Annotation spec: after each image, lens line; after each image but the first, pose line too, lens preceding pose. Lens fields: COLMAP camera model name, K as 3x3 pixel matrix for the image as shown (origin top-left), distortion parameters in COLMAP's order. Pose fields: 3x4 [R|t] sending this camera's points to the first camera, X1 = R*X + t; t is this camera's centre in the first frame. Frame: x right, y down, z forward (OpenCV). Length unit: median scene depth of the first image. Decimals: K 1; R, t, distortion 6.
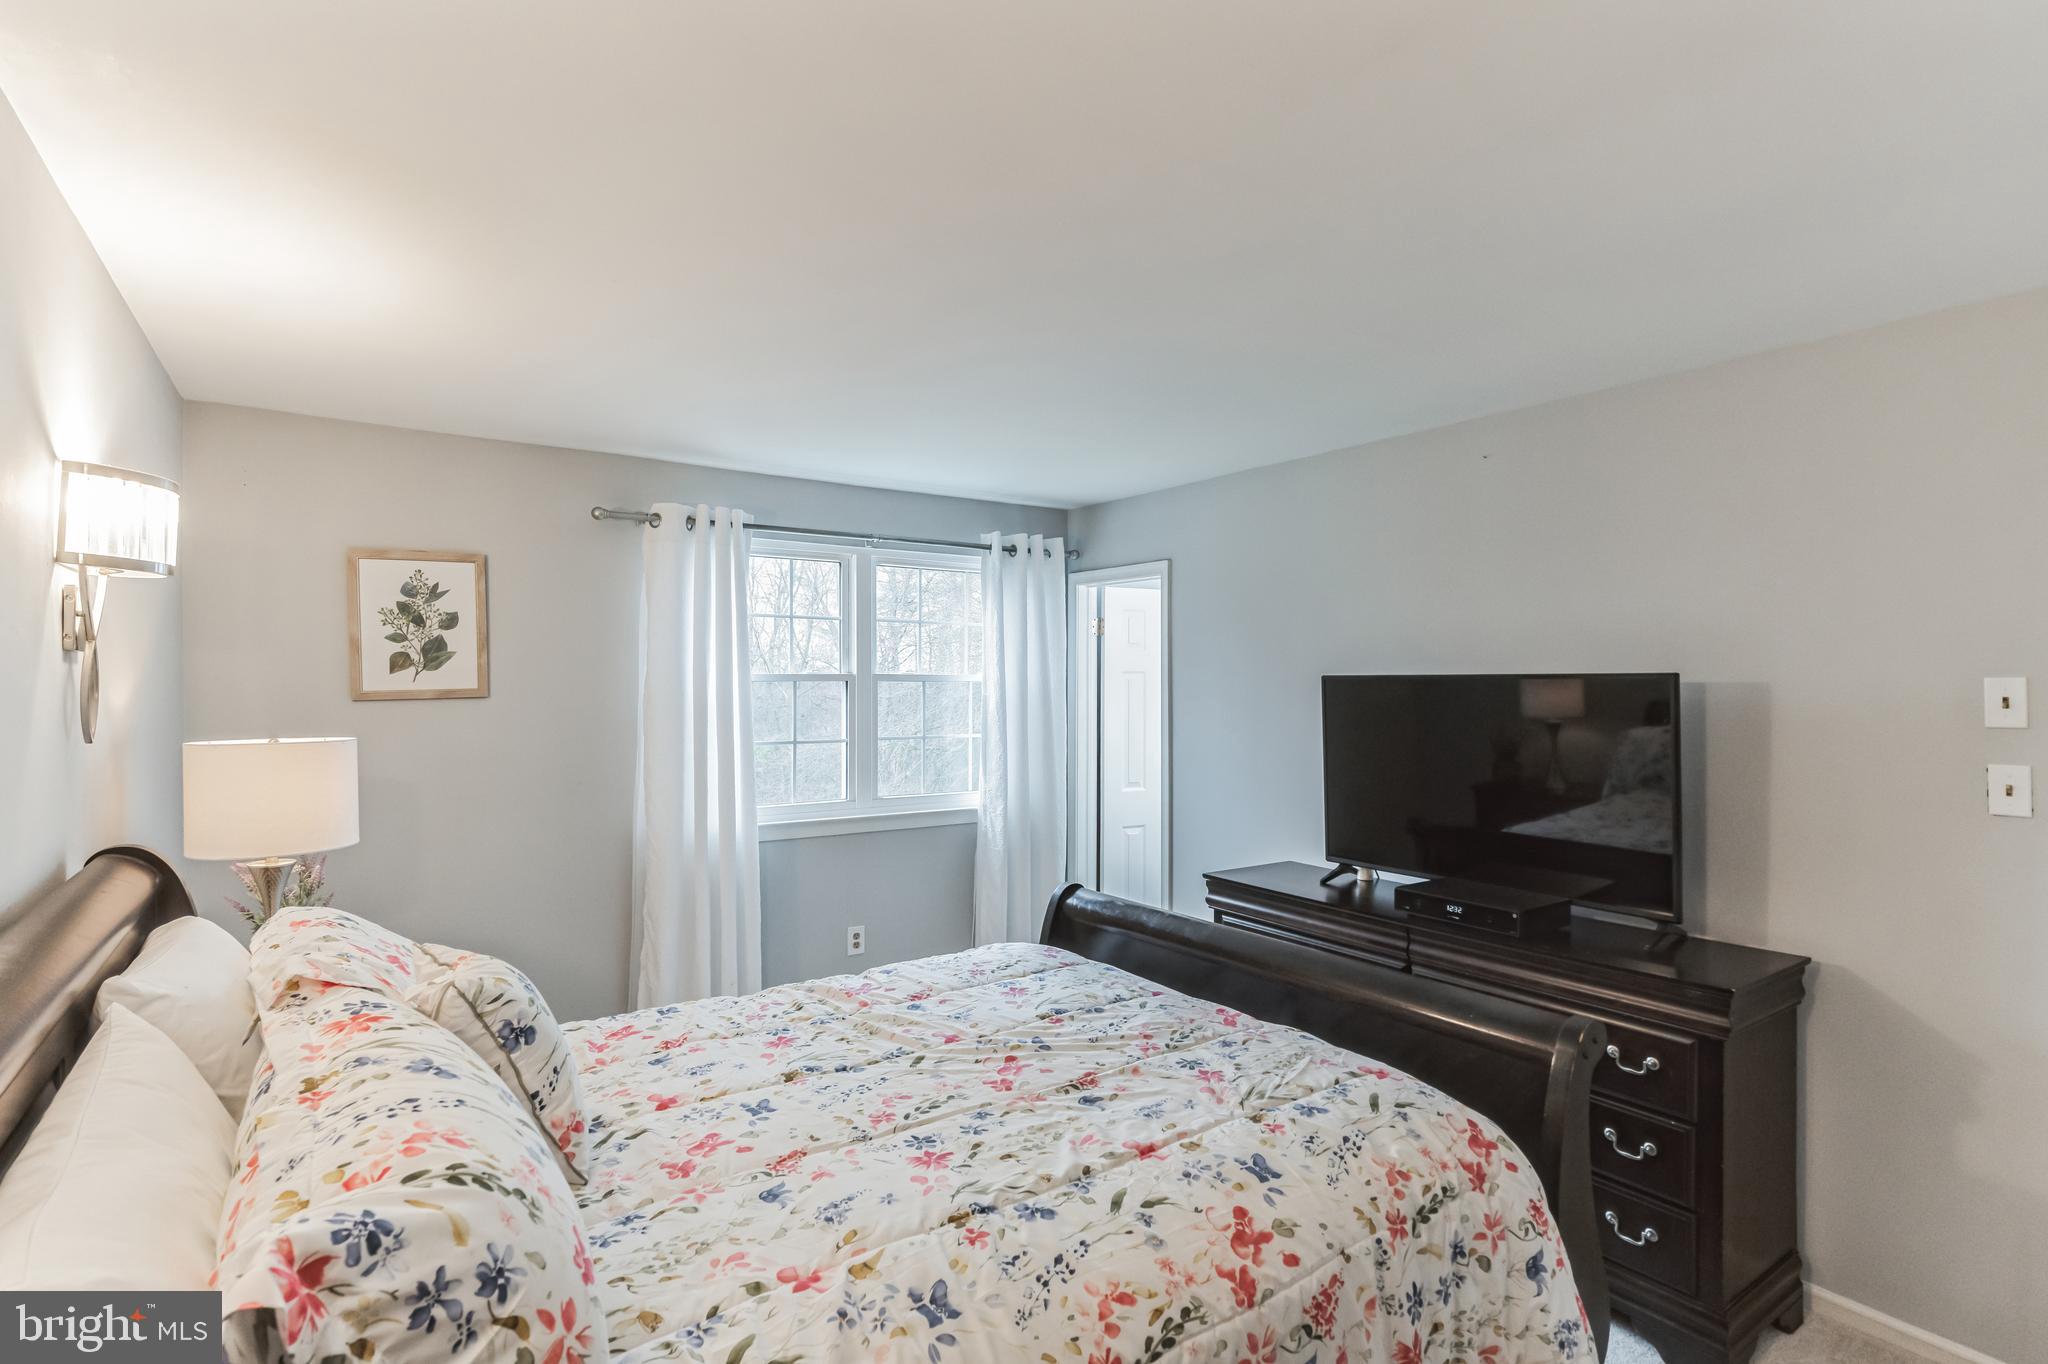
lens RADIAL K [[1015.9, 0, 1024.0], [0, 1015.9, 682.0], [0, 0, 1]] dist [-0.001518, -0.000401]
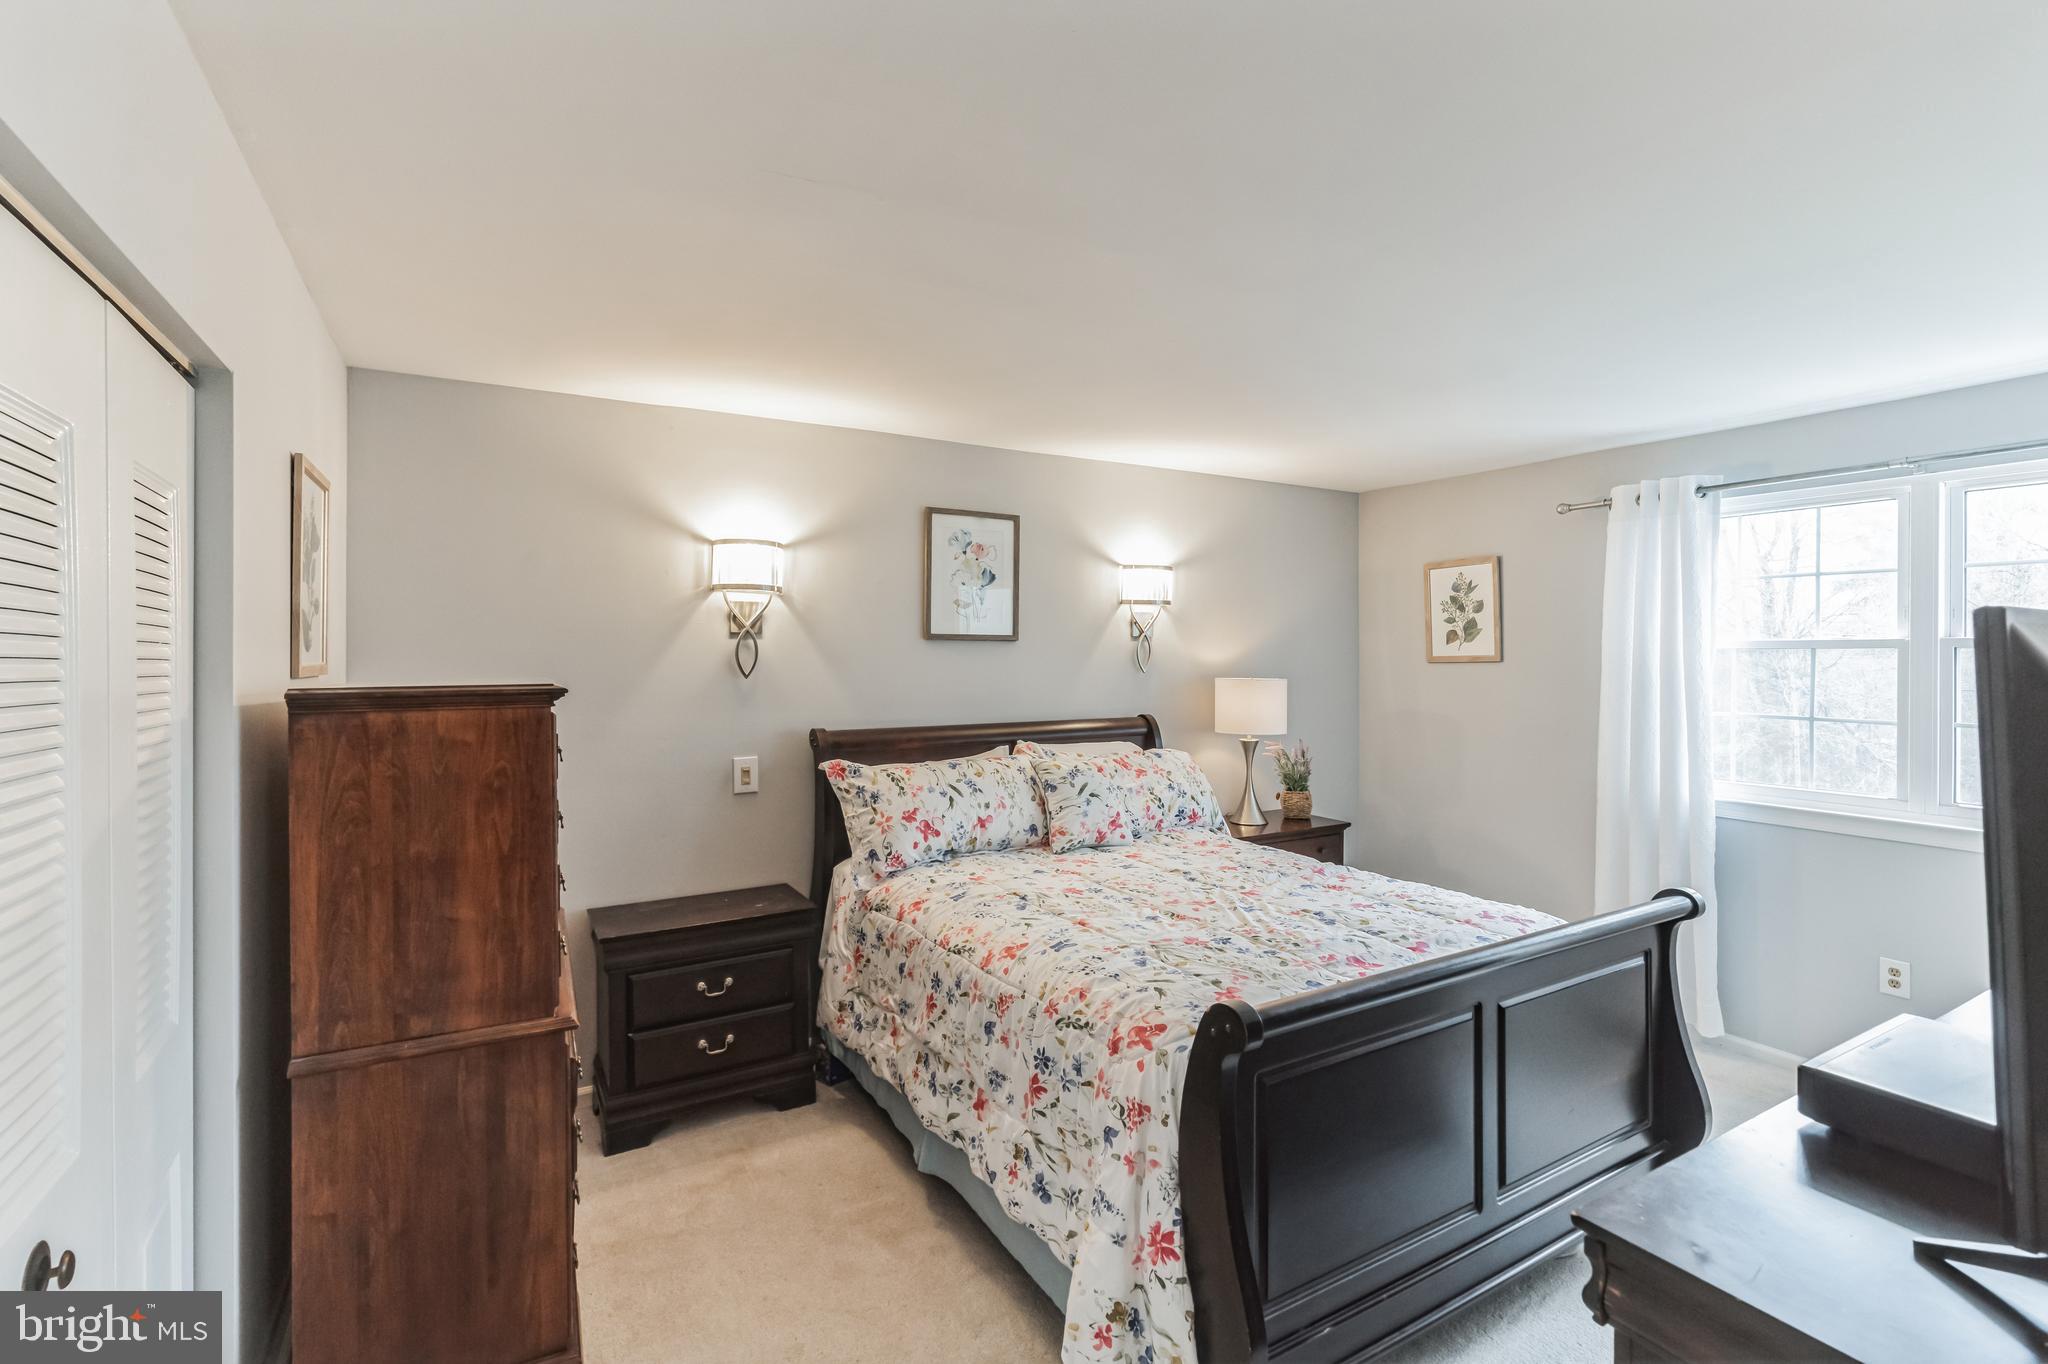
lens RADIAL K [[953.5, 0, 1020.8], [0, 953.5, 661.2], [0, 0, 1]] dist [-0.002207, 0.000398]
pose [[-0.099585, 0.005315, -0.995015, 0.821548], [-0.005942, 0.999965, 0.005936, 0.011350], [0.995011, 0.006504, -0.099550, 0.514730]]
